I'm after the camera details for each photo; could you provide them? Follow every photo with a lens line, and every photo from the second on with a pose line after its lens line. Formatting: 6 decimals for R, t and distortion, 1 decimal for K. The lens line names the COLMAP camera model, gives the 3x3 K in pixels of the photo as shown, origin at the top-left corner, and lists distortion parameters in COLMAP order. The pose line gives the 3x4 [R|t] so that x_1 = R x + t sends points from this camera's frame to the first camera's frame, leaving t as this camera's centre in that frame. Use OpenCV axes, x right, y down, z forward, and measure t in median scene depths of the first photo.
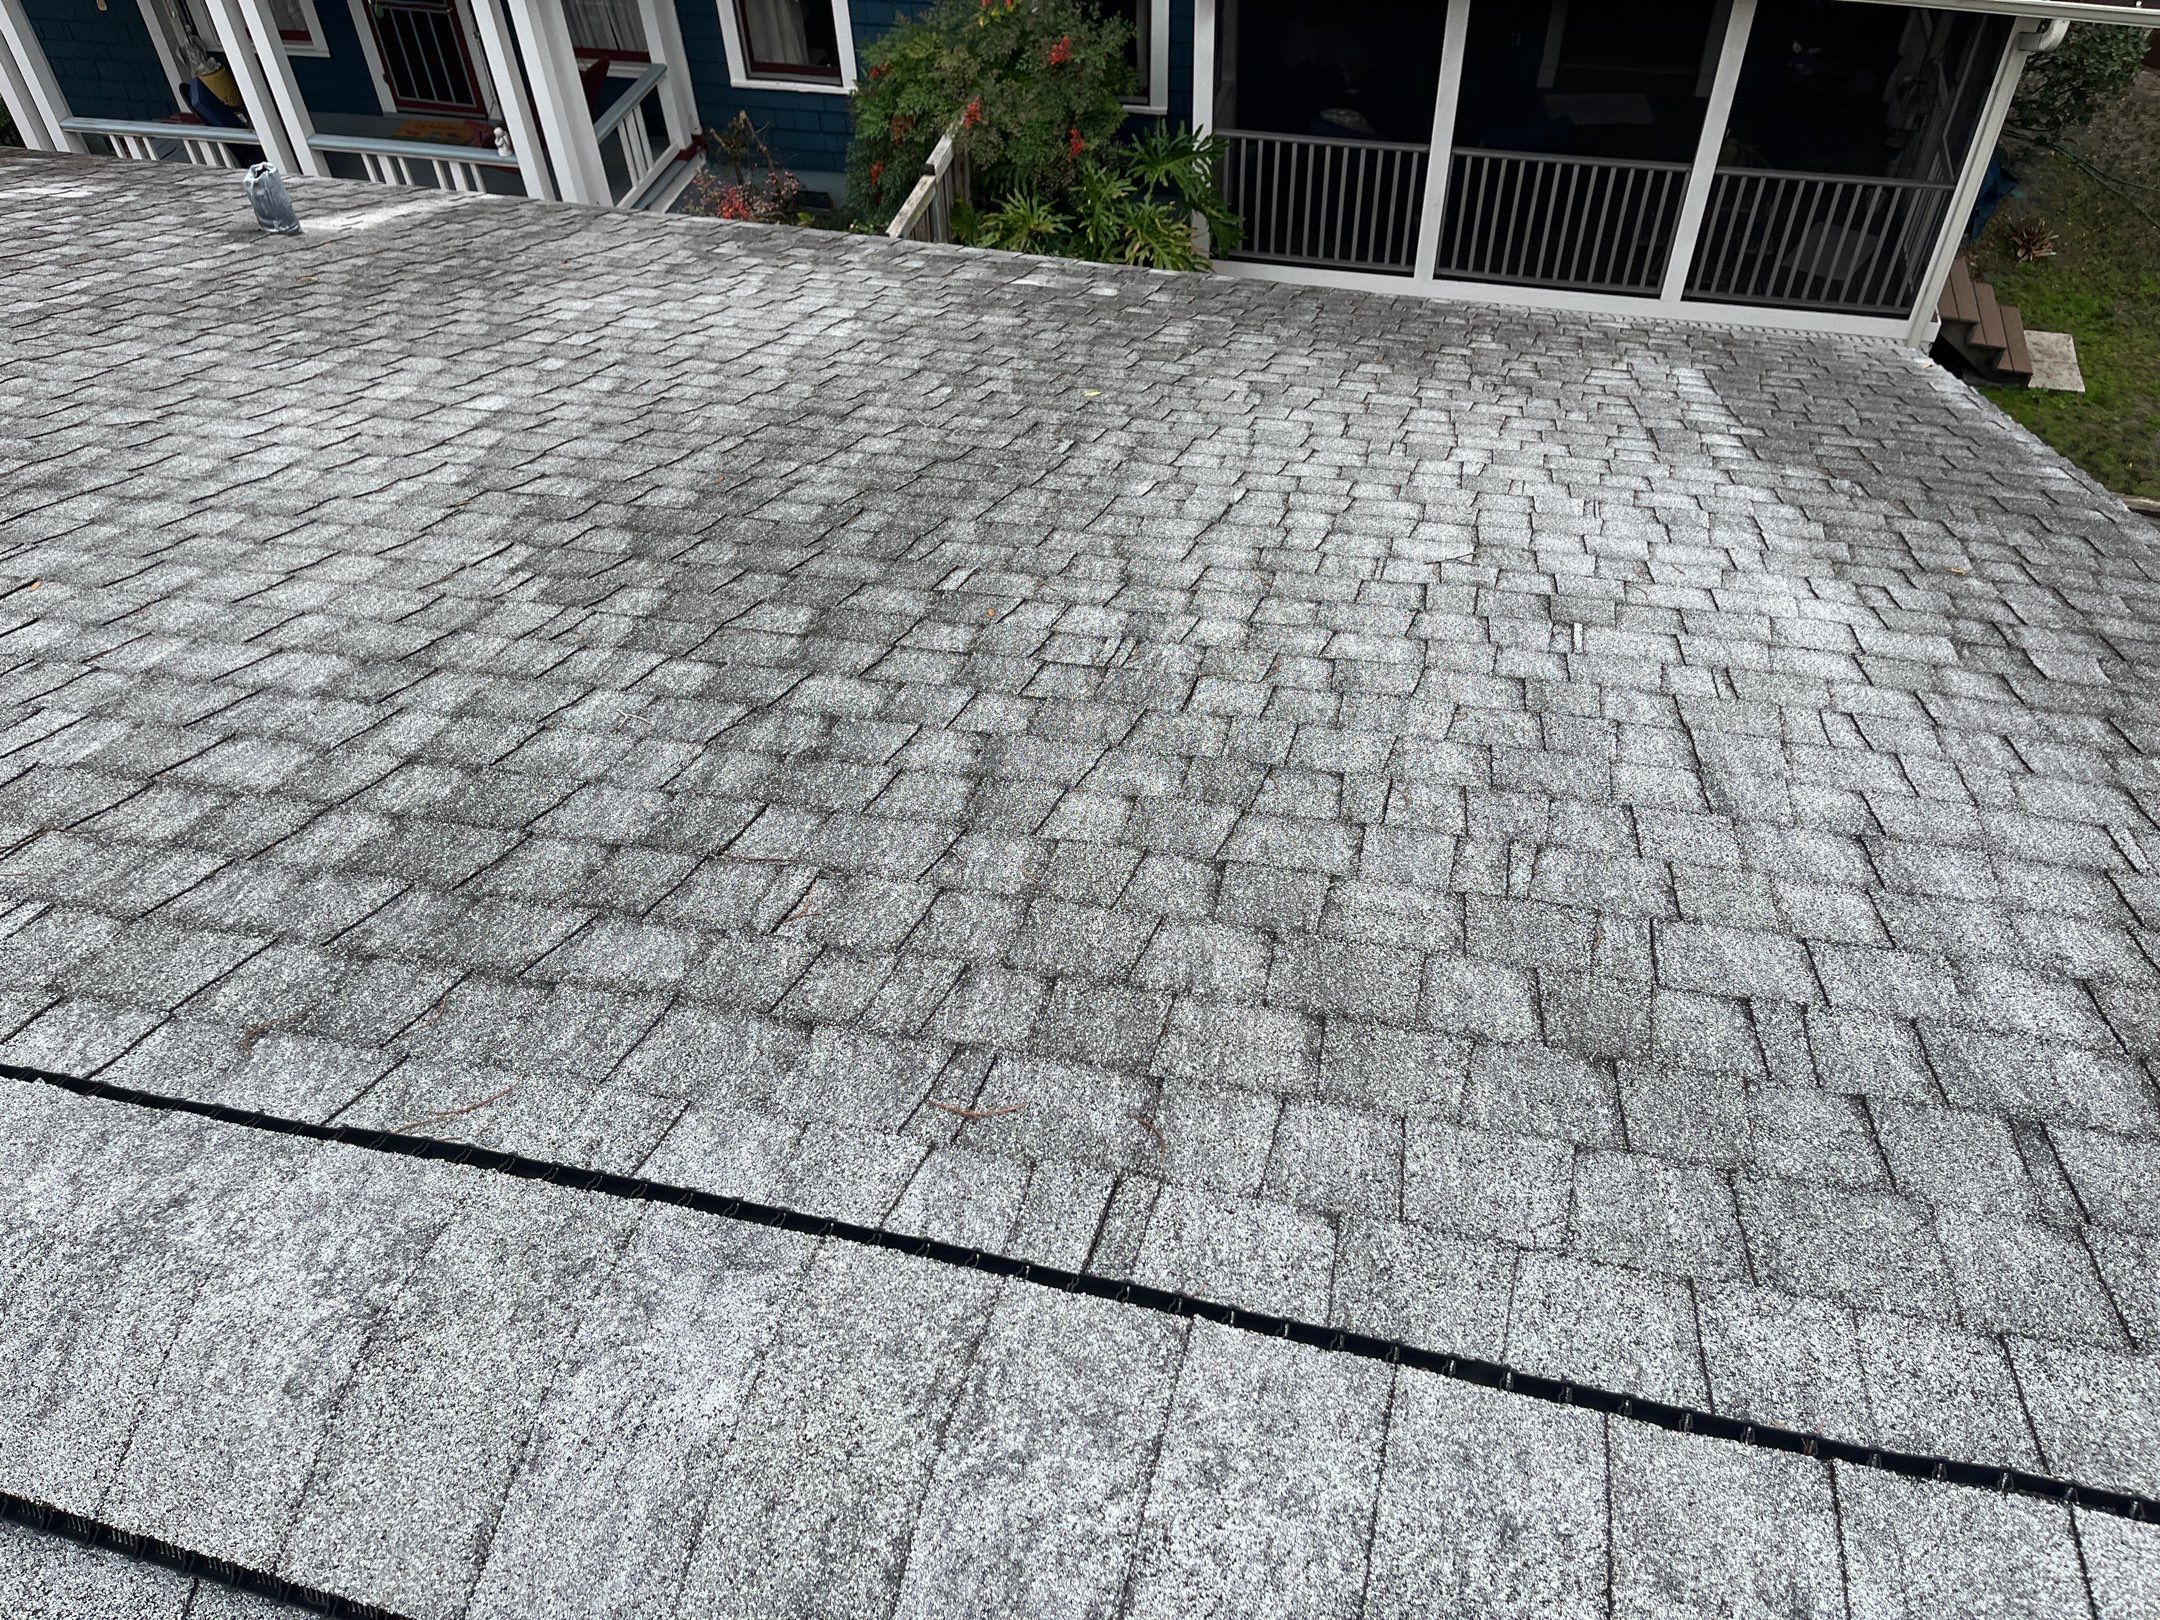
lens RADIAL K [[1670.4, 0, 1080.0], [0, 1670.4, 810.0], [0, 0, 1]] dist [0.044527, -0.001402]
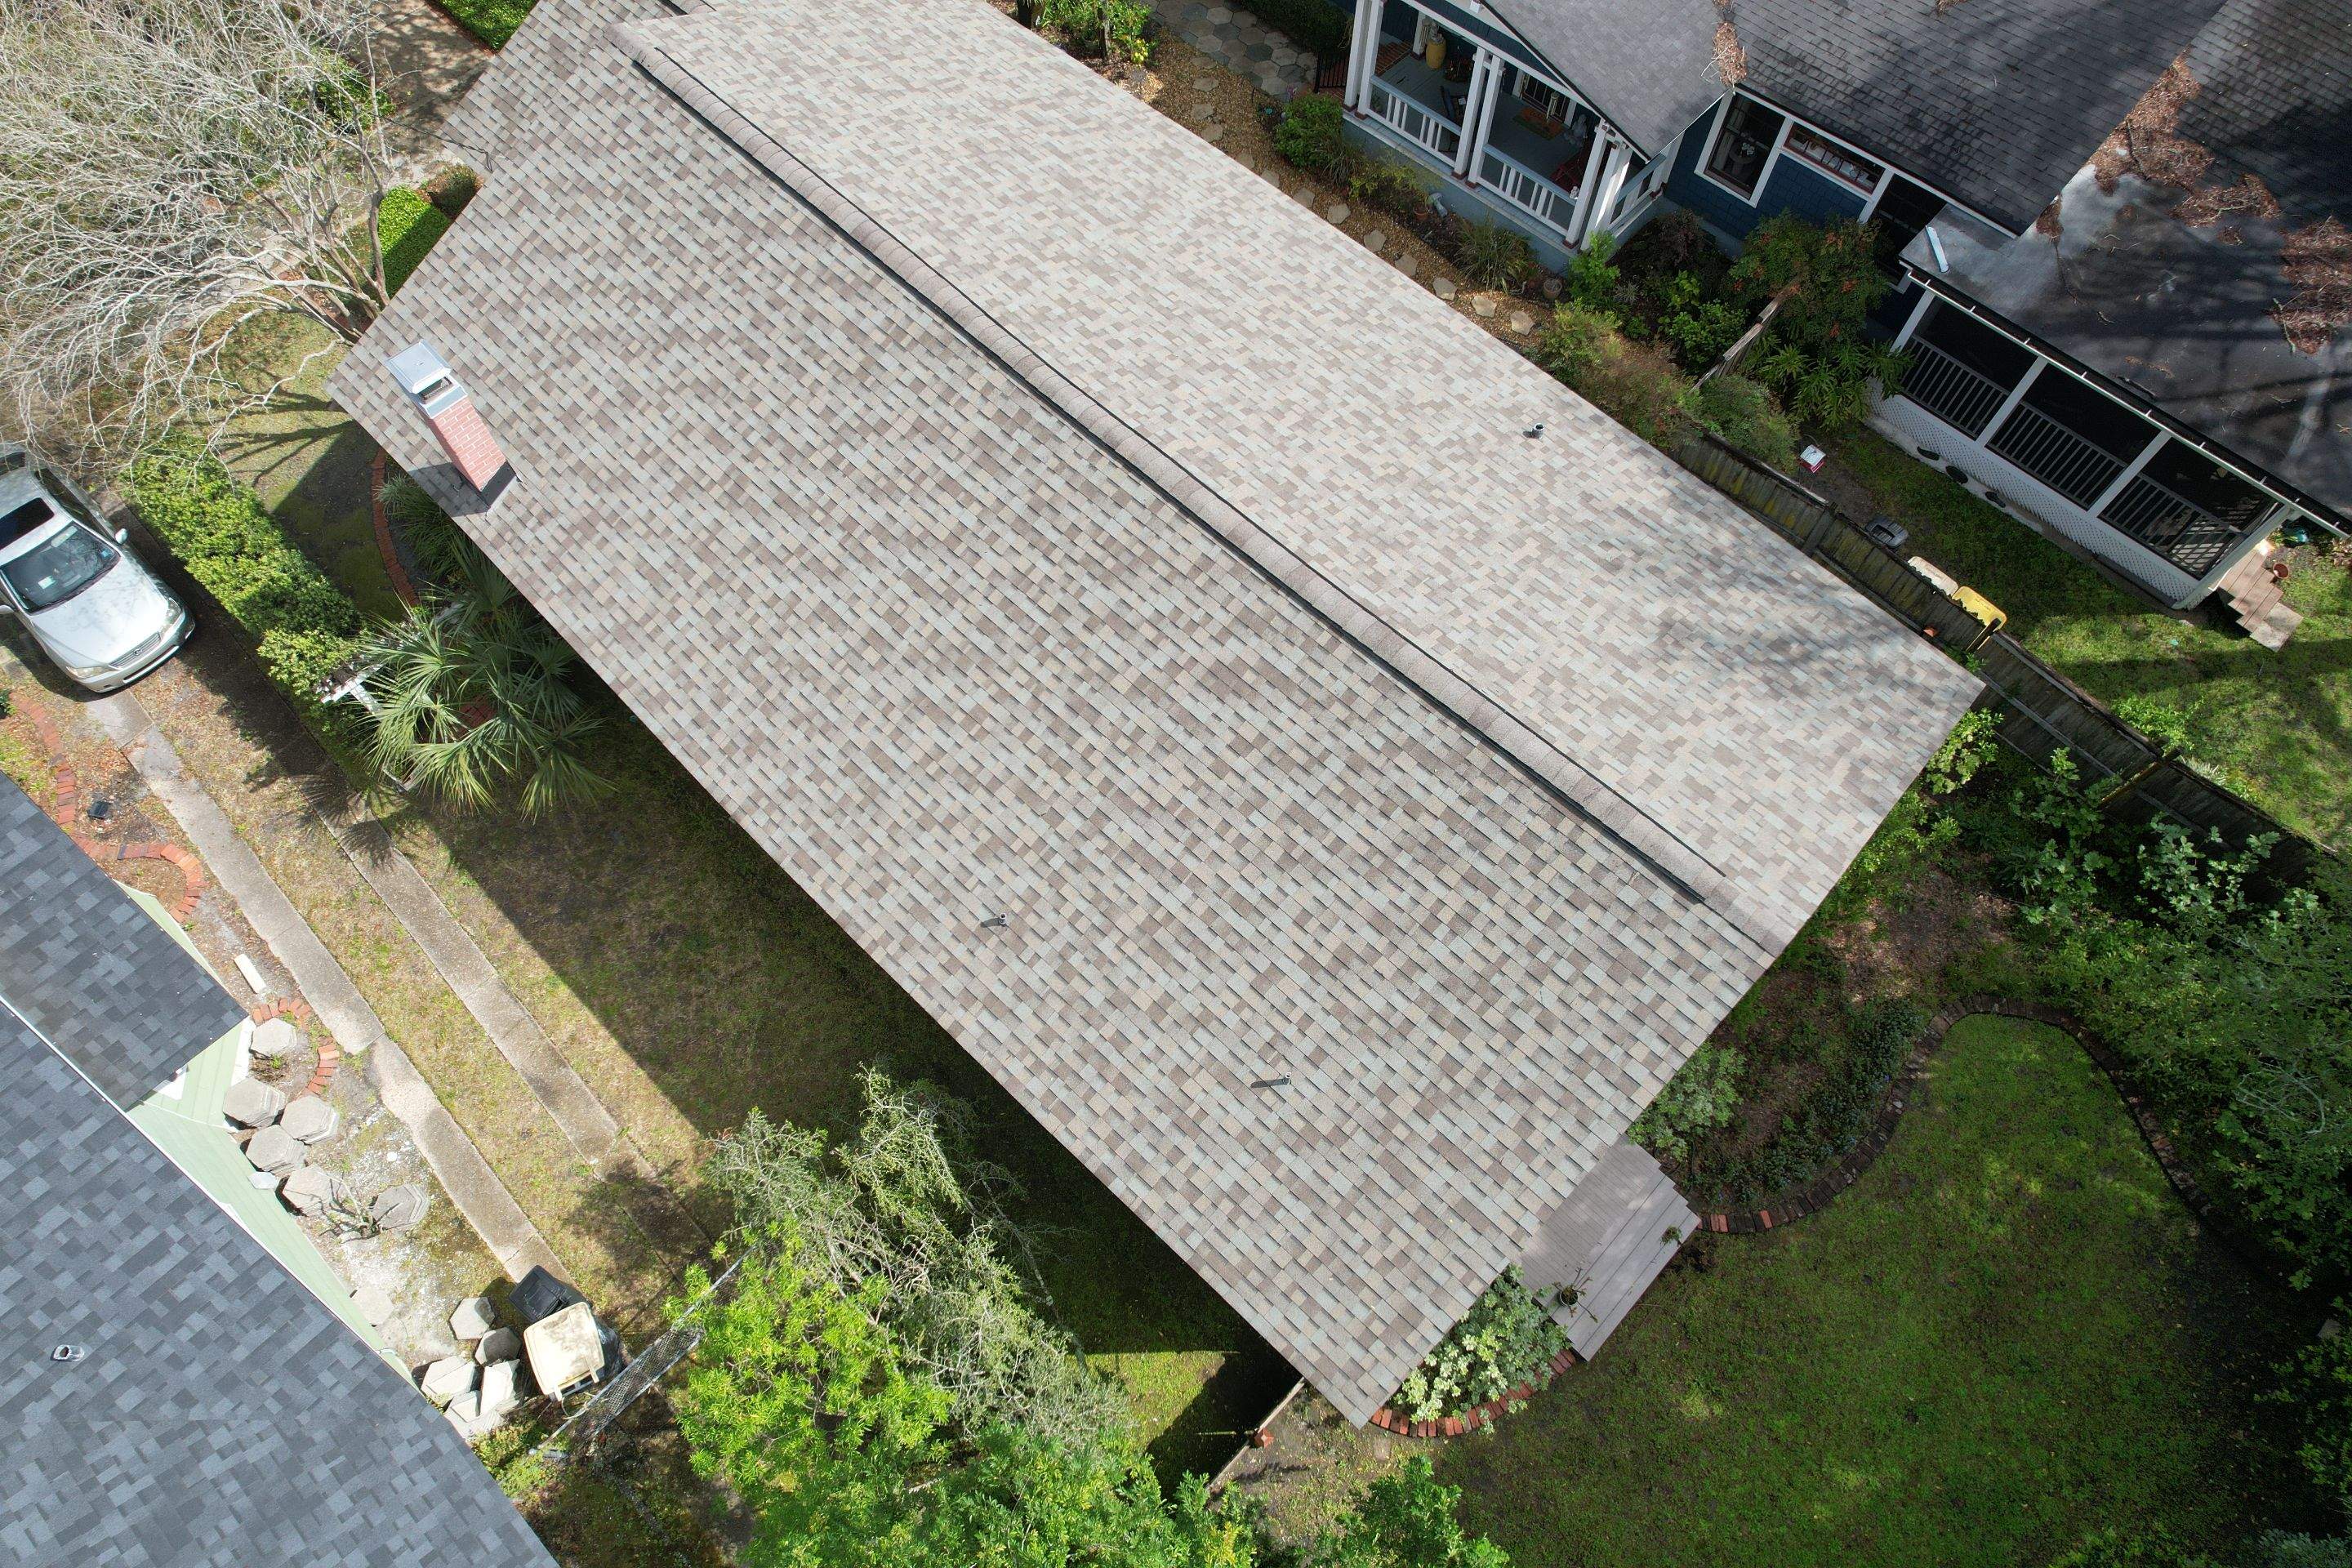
lens RADIAL K [[1504.1, 0, 1176.0], [0, 1504.1, 784.0], [0, 0, 1]] dist [-0.003095, -0.001469]
pose [[0.867473, 0.463594, -0.180473, -0.099970], [-0.384580, 0.855040, 0.347856, -0.230555], [0.315576, -0.232350, 0.920014, -0.947598]]
